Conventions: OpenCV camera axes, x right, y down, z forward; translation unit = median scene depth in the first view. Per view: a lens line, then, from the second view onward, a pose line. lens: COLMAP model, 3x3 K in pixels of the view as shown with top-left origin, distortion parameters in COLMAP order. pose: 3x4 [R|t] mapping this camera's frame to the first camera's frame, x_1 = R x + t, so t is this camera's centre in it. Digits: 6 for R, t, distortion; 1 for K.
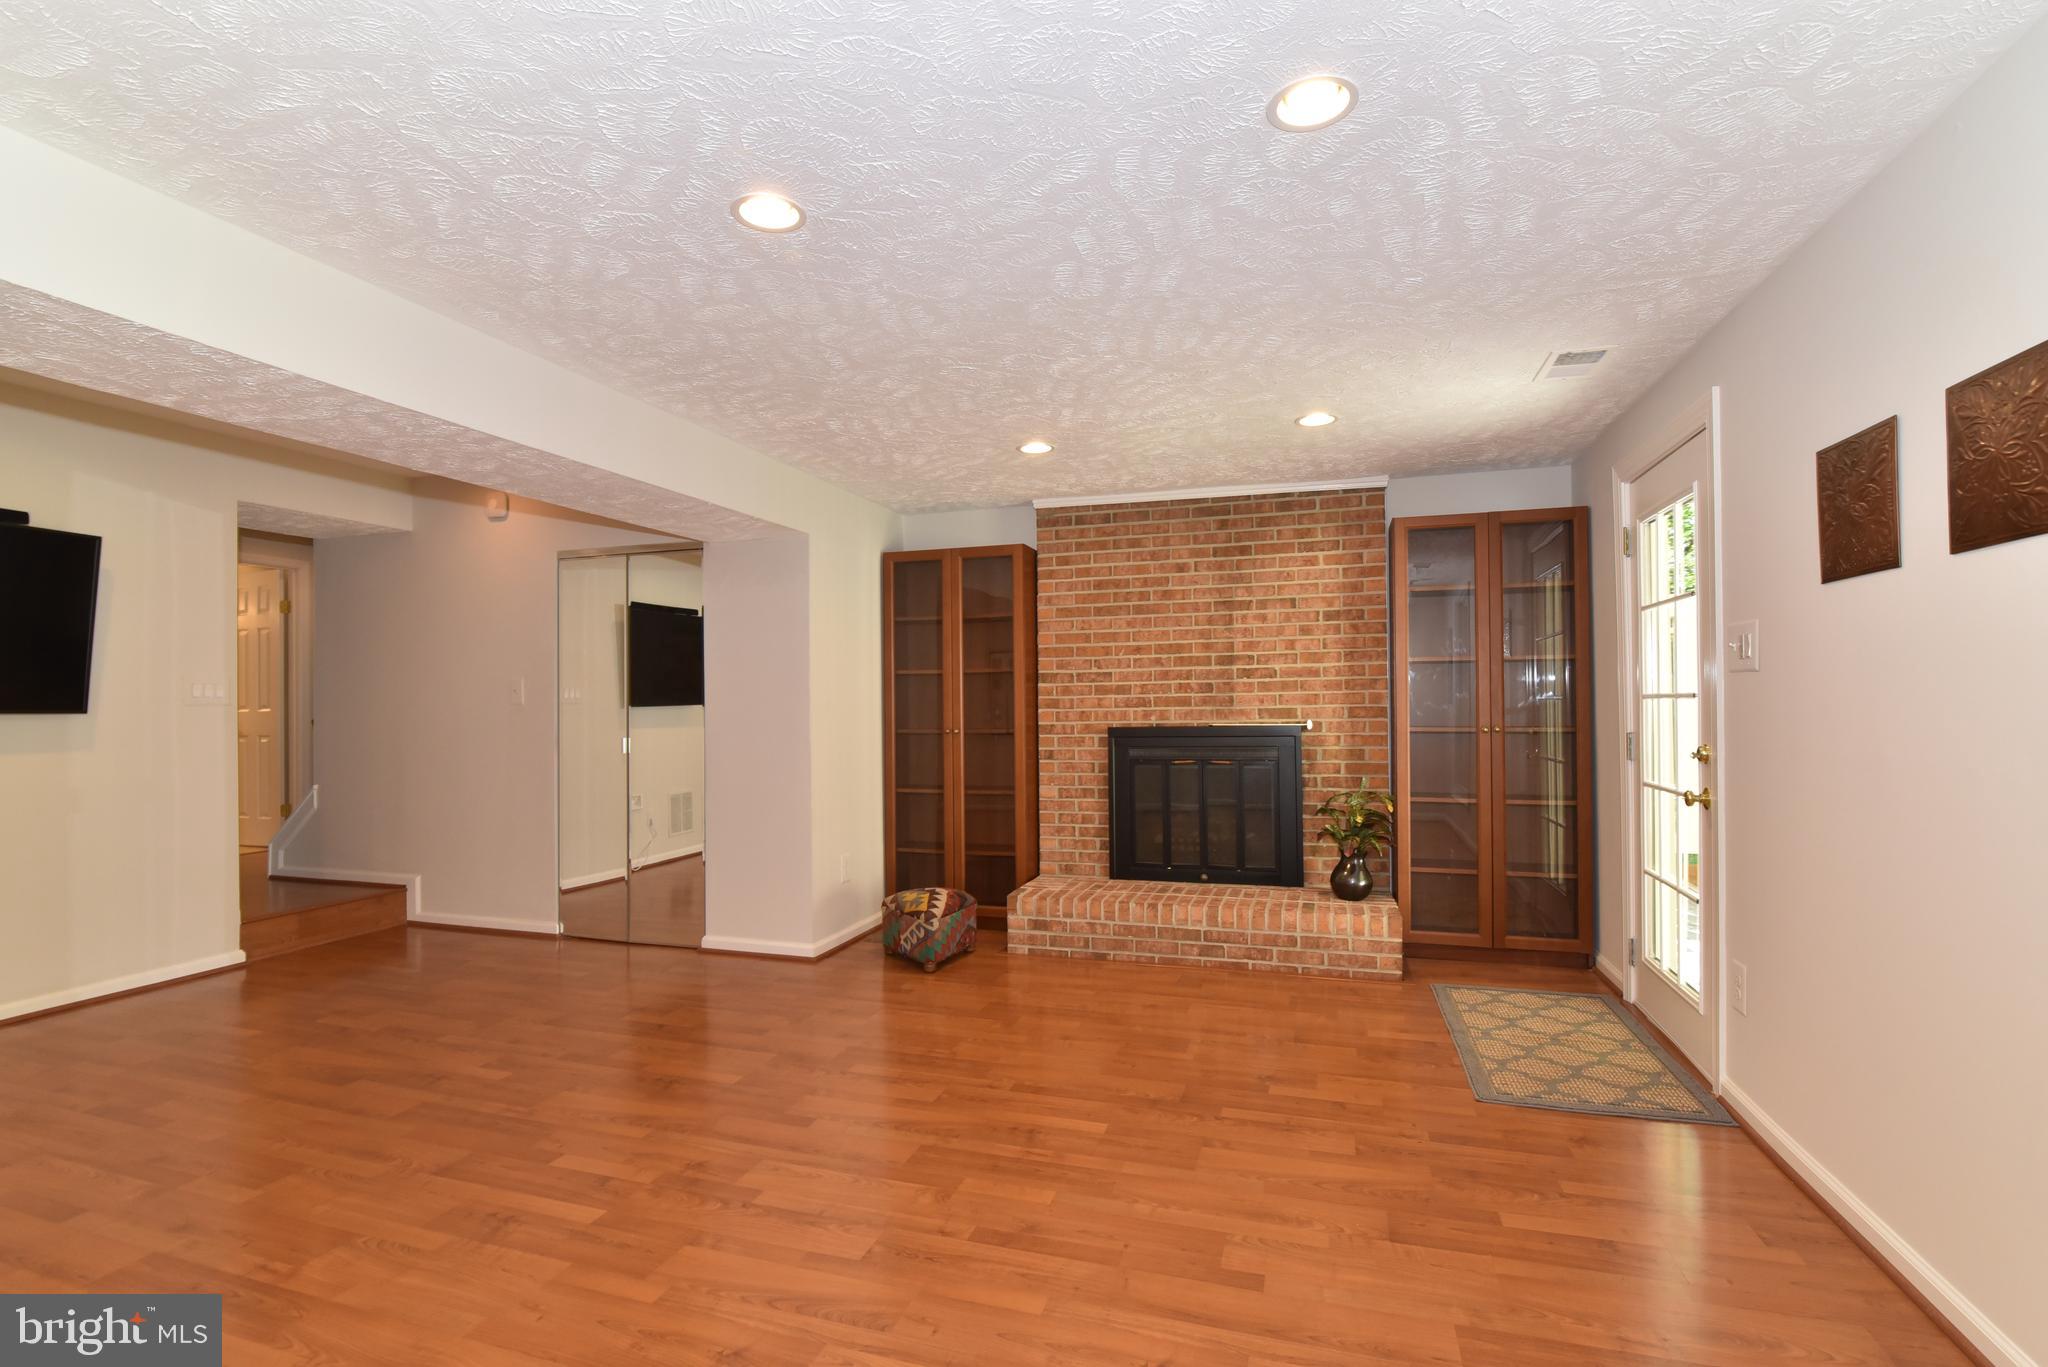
lens RADIAL K [[932.7, 0, 1023.9], [0, 932.7, 698.4], [0, 0, 1]] dist [-0.019891, 0.000886]
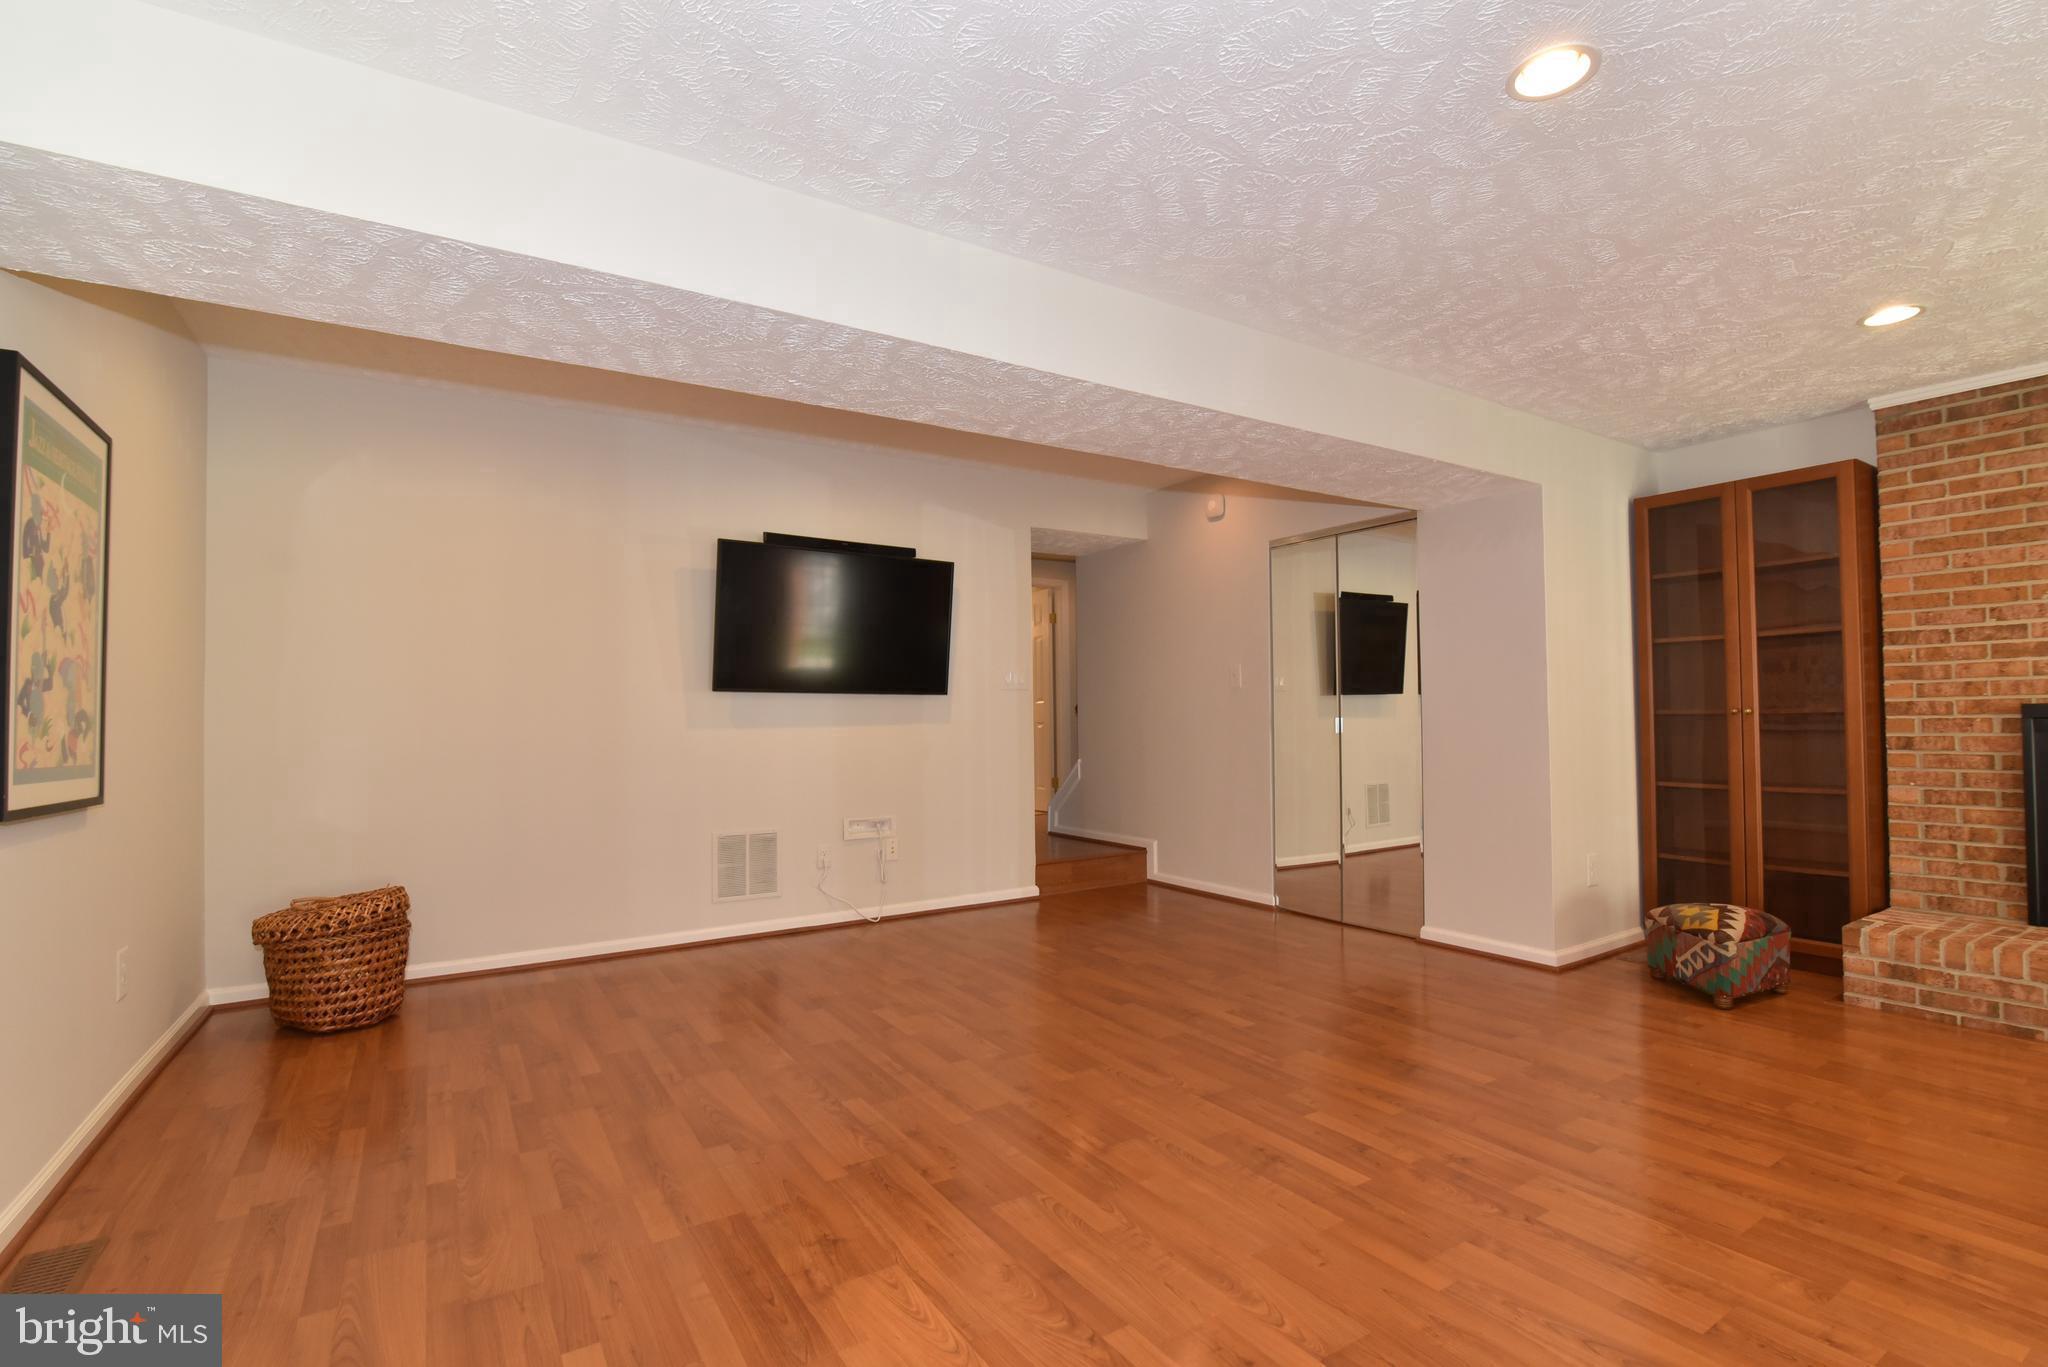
lens RADIAL K [[932.7, 0, 1023.1], [0, 932.7, 699.2], [0, 0, 1]] dist [-0.019891, 0.000886]
pose [[0.770446, -0.011989, -0.637393, -0.074206], [0.009348, 0.999928, -0.007509, 0.039341], [0.637437, -0.000173, 0.770503, 0.016250]]
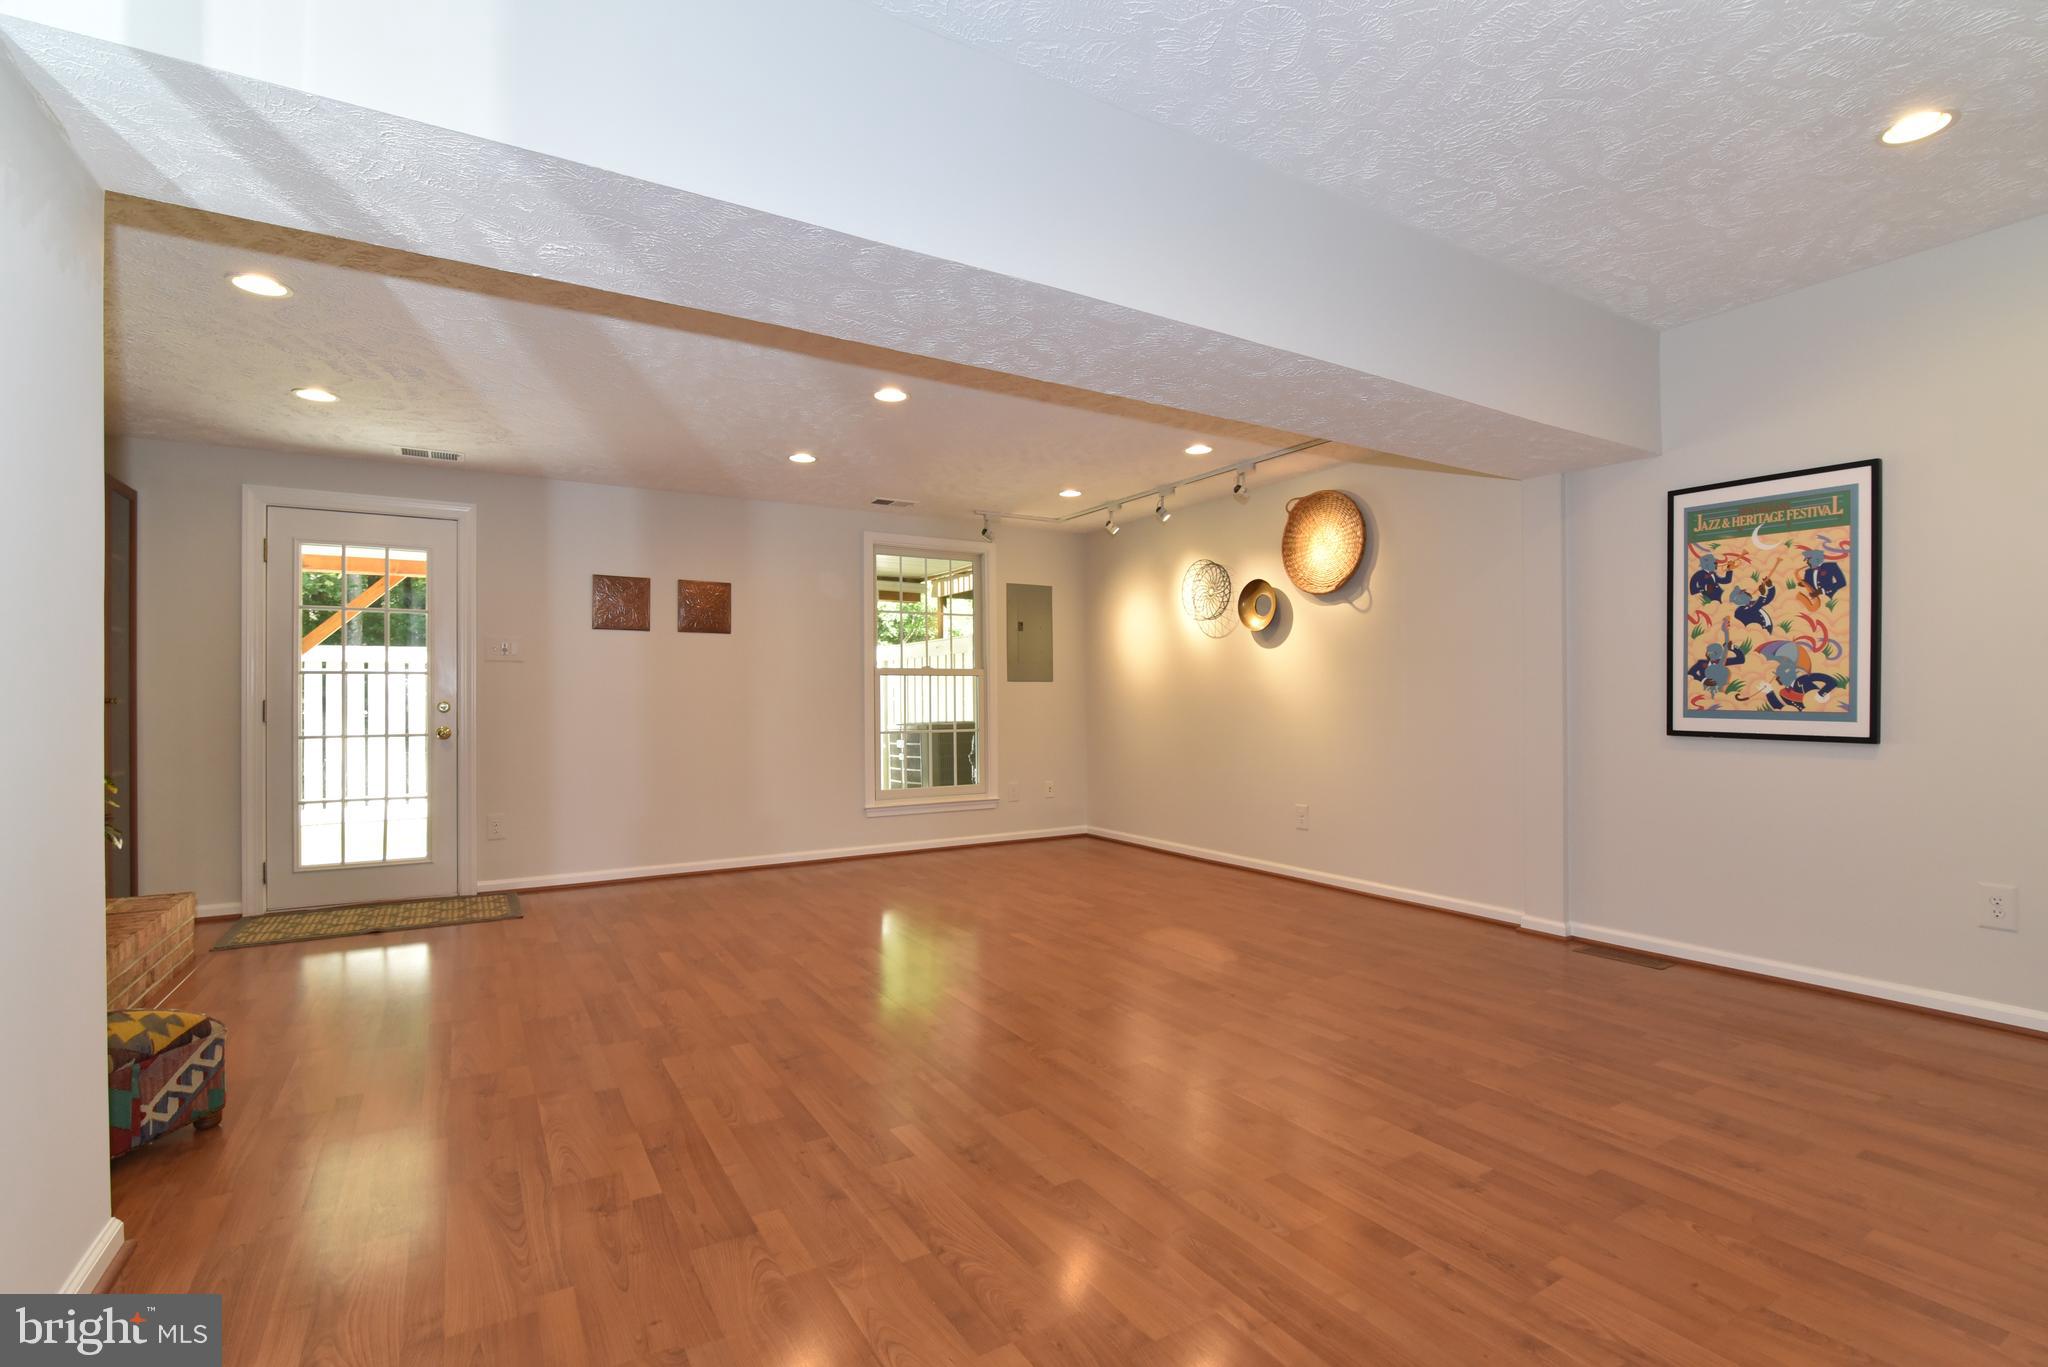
lens RADIAL K [[932.7, 0, 1020.5], [0, 932.7, 697.4], [0, 0, 1]] dist [-0.019891, 0.000886]
pose [[-0.754591, 0.015669, 0.656008, -1.055728], [0.010199, 0.999874, -0.012150, 0.065075], [-0.656116, -0.002478, -0.754656, 1.402403]]
